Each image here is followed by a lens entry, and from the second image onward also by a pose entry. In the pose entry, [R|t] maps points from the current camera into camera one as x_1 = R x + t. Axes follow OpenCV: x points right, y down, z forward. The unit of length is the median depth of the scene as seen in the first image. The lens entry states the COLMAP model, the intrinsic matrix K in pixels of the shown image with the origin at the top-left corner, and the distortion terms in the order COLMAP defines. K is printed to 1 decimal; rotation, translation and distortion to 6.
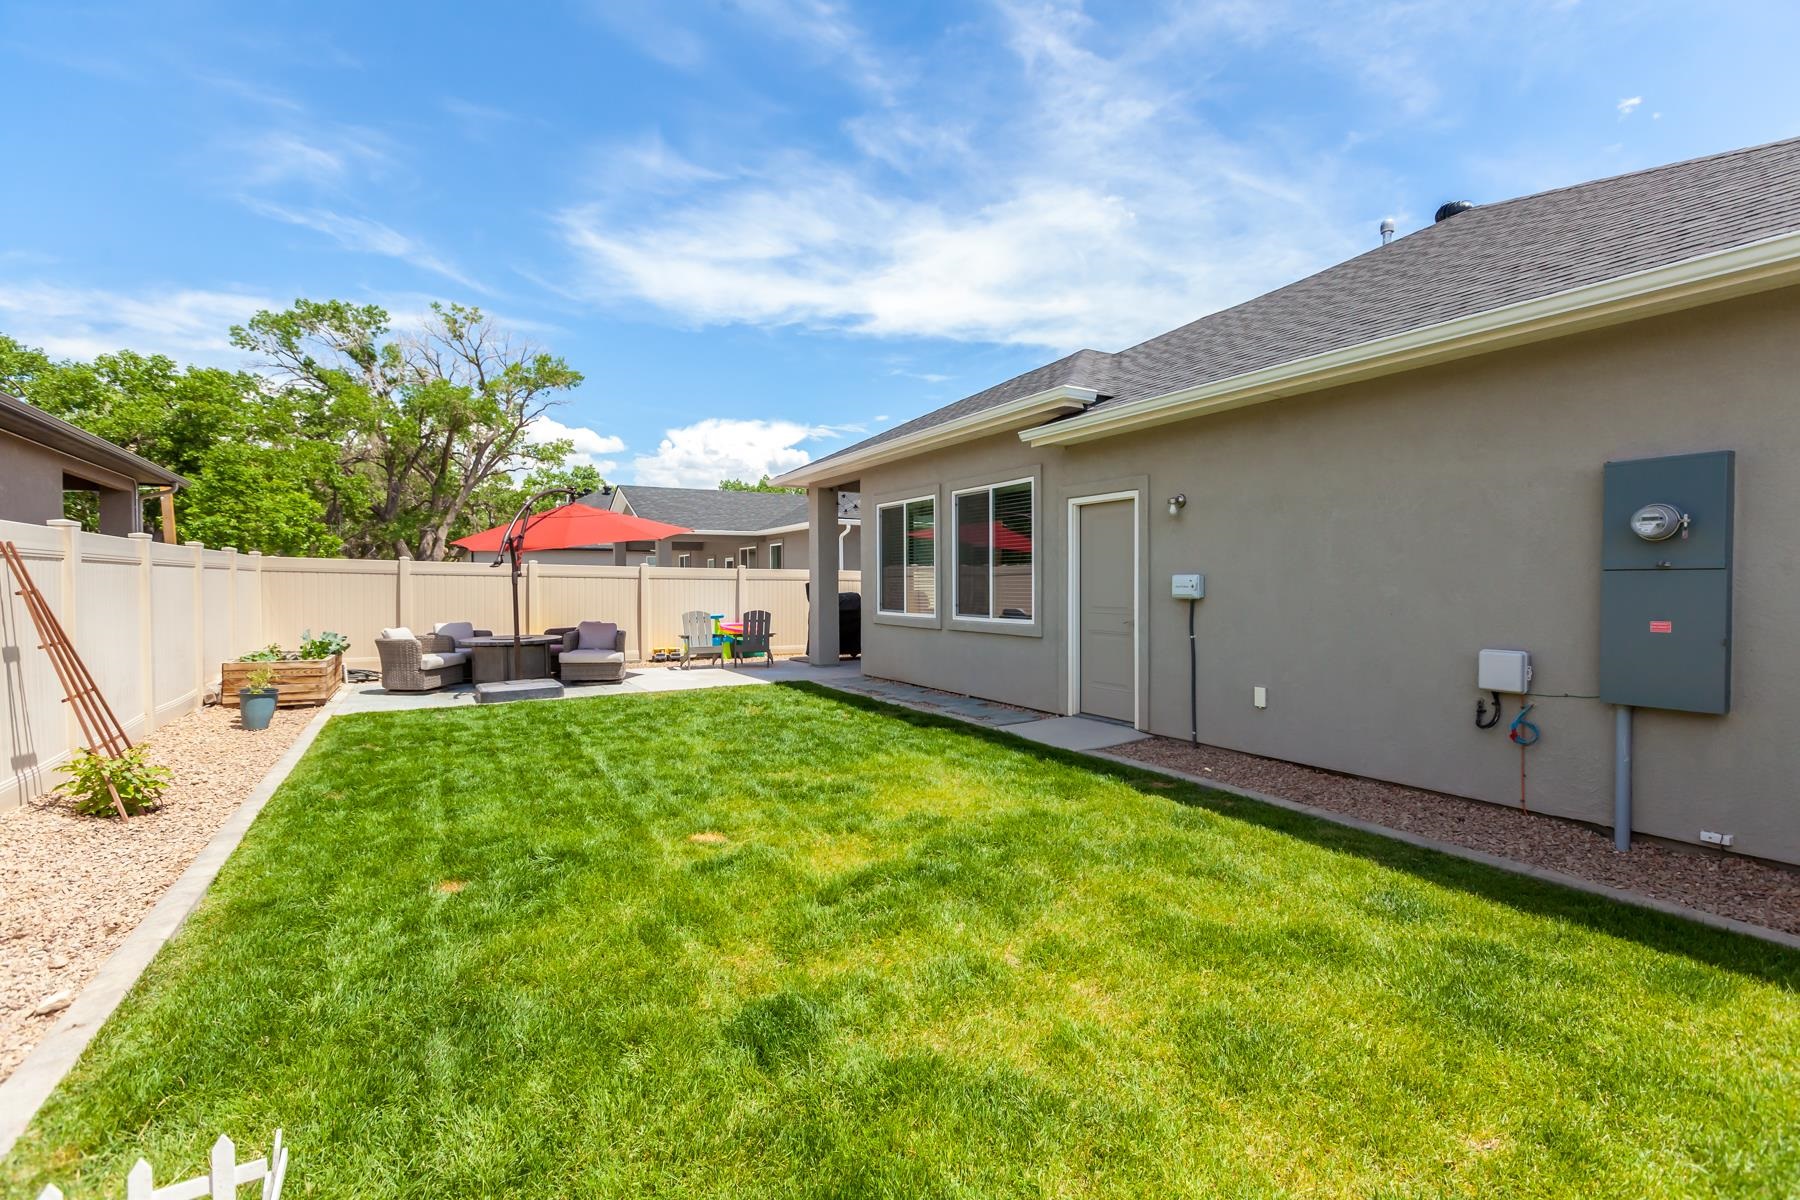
lens RADIAL K [[799.2, 0, 900.4], [0, 799.2, 597.5], [0, 0, 1]] dist [-0.000152, 0.000200]
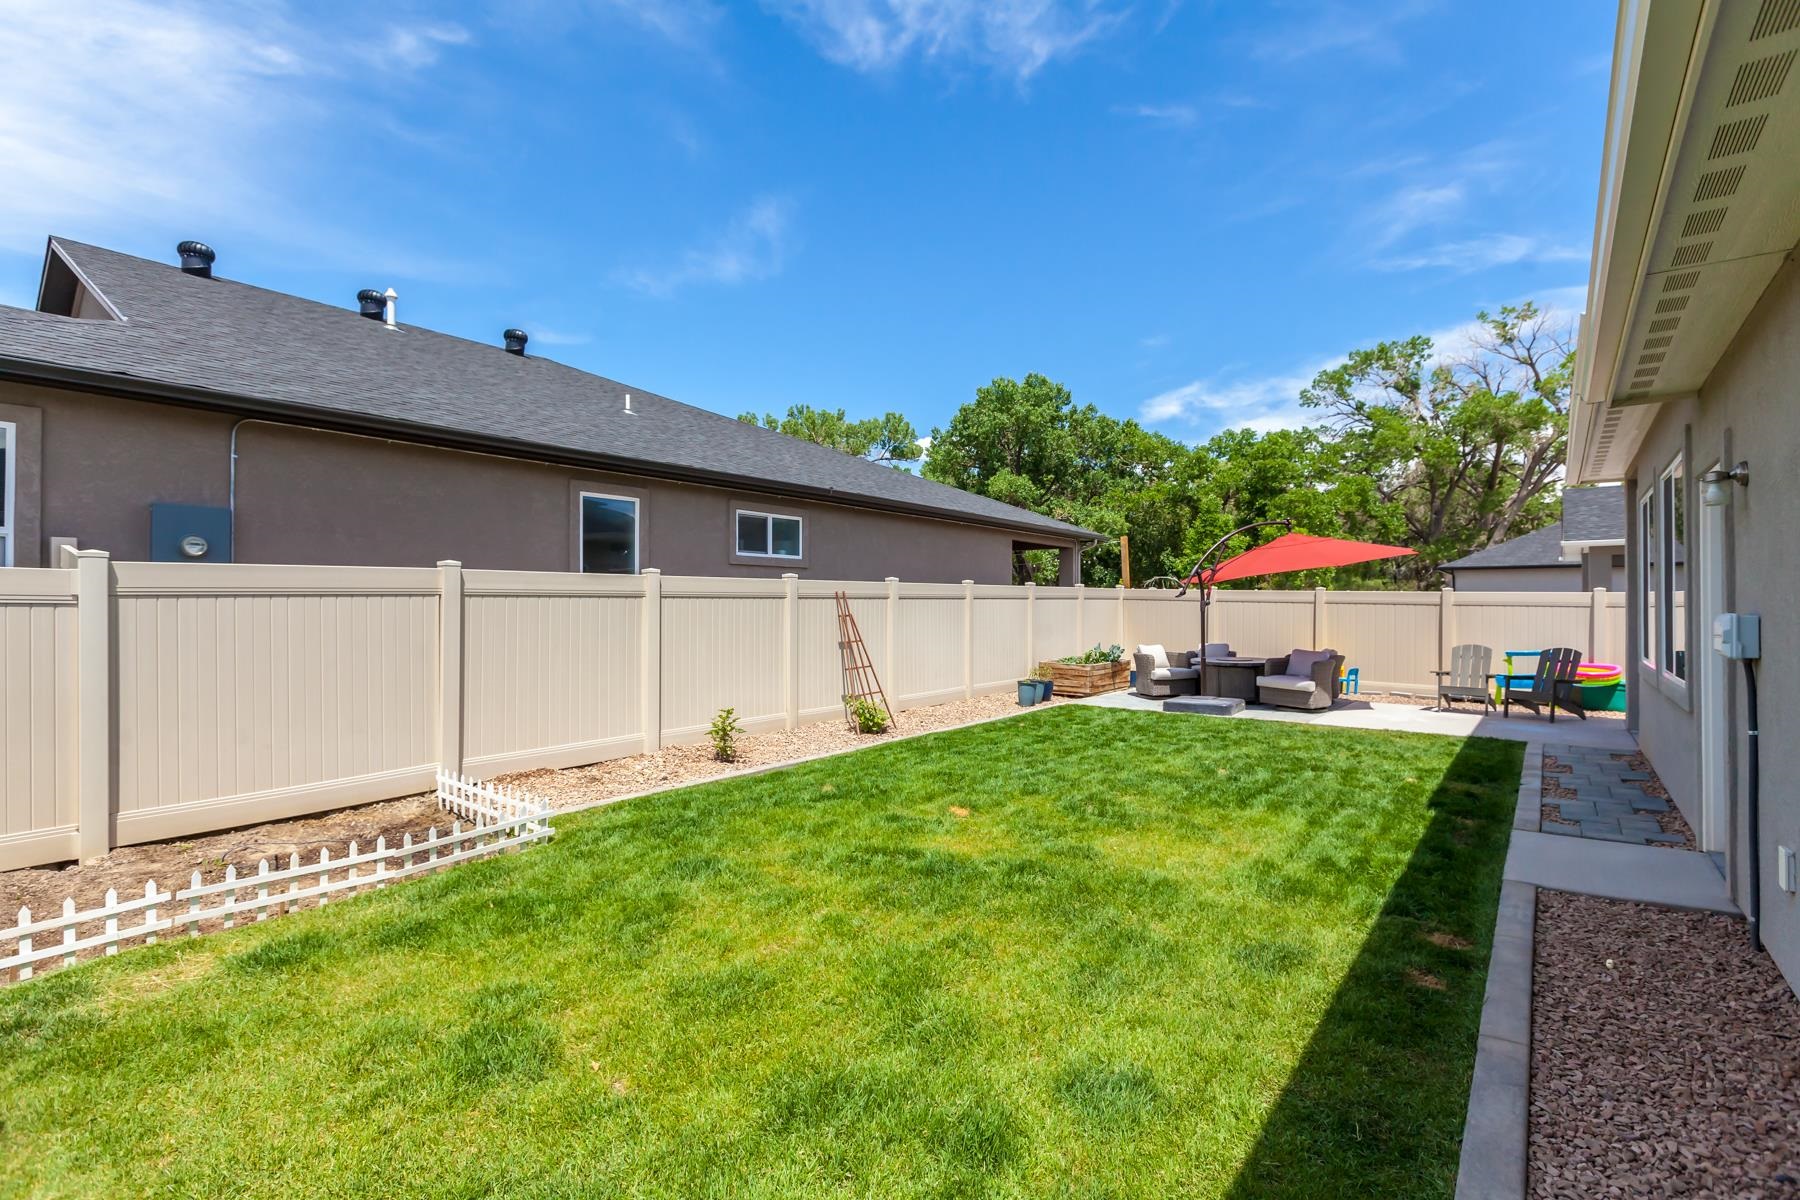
lens RADIAL K [[803.7, 0, 920.8], [0, 803.7, 601.2], [0, 0, 1]] dist [0.001006, 0.000213]
pose [[0.367146, -0.000788, -0.930163, 0.071744], [-0.019748, 0.999768, -0.008642, -0.002225], [0.929954, 0.021542, 0.367045, 0.033843]]
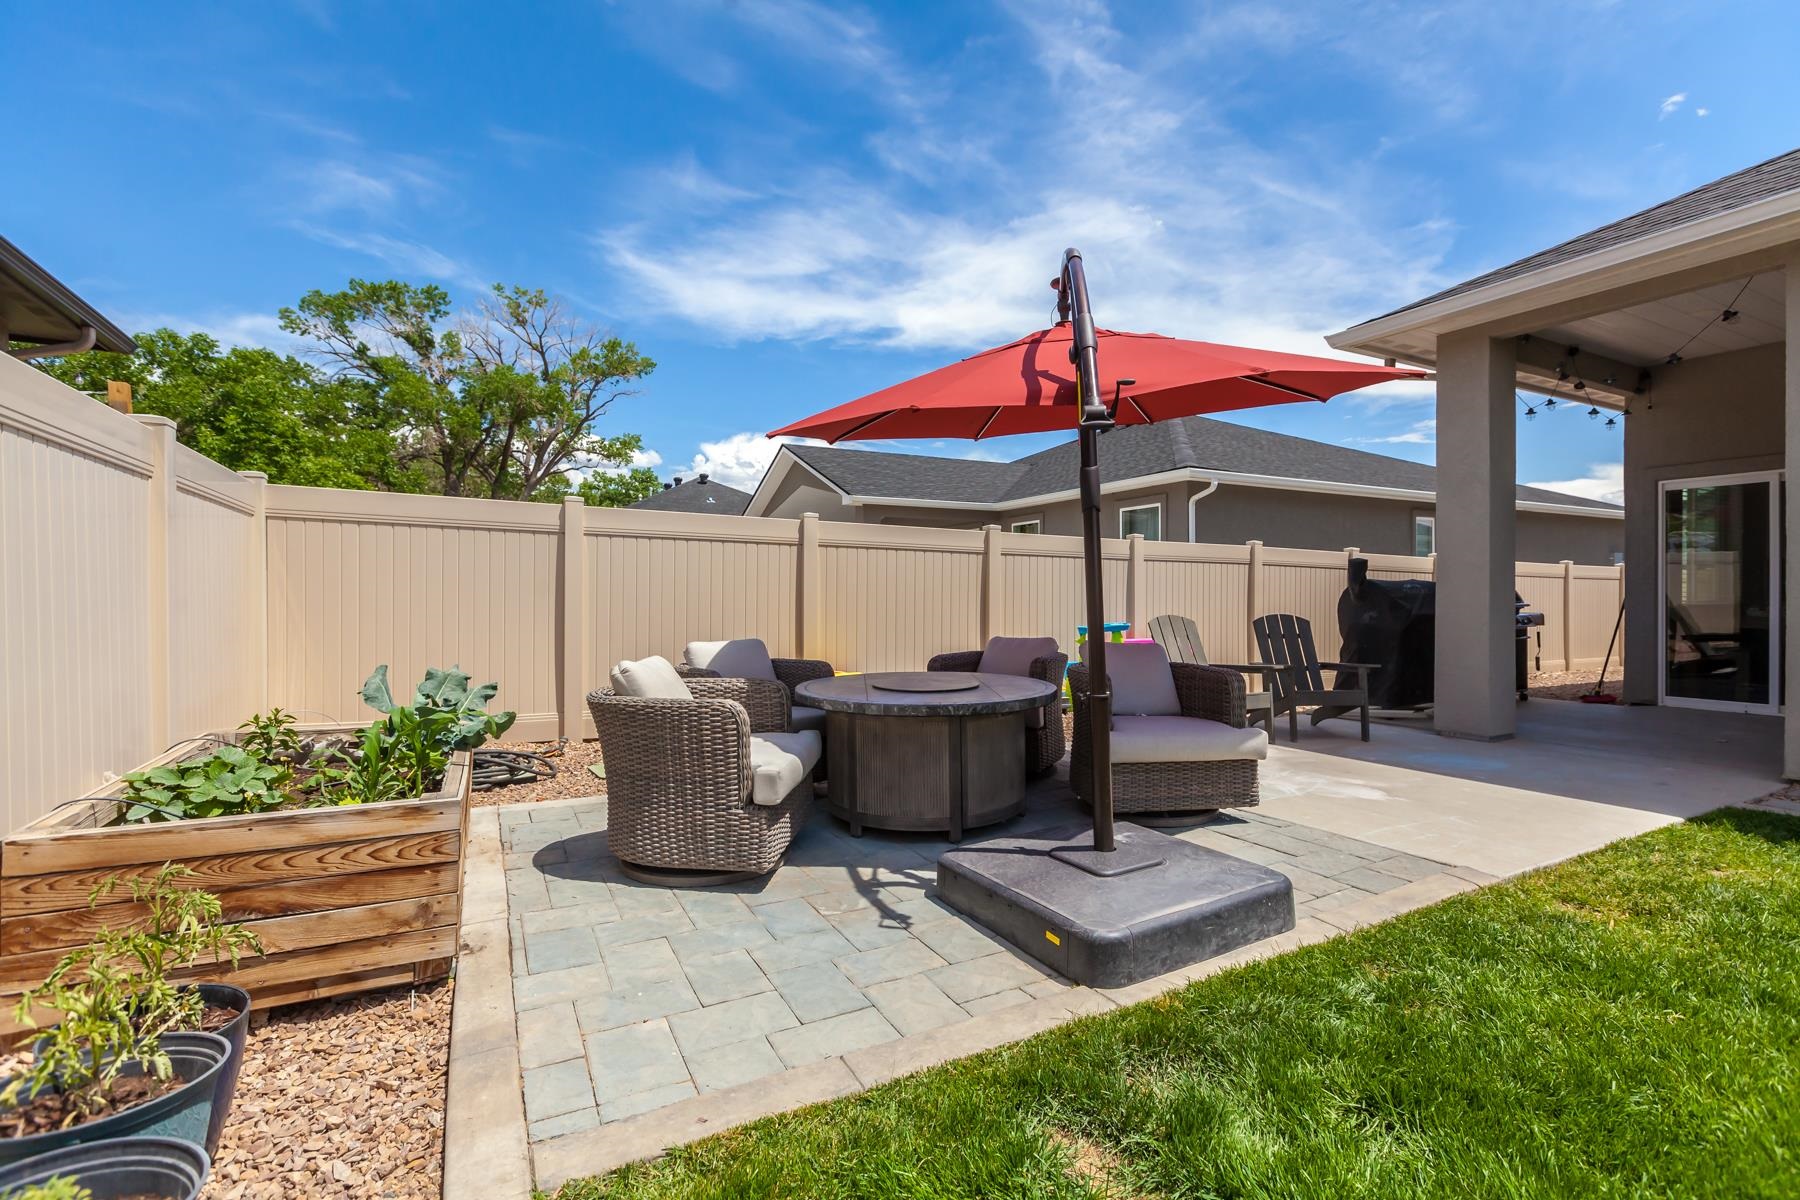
lens RADIAL K [[802.1, 0, 898.8], [0, 802.1, 598.0], [0, 0, 1]] dist [0.001123, 0.000337]
pose [[0.998995, 0.000335, -0.044827, -0.088713], [-0.000988, 0.999894, -0.014543, 0.003141], [0.044818, 0.014573, 0.998889, 0.117628]]
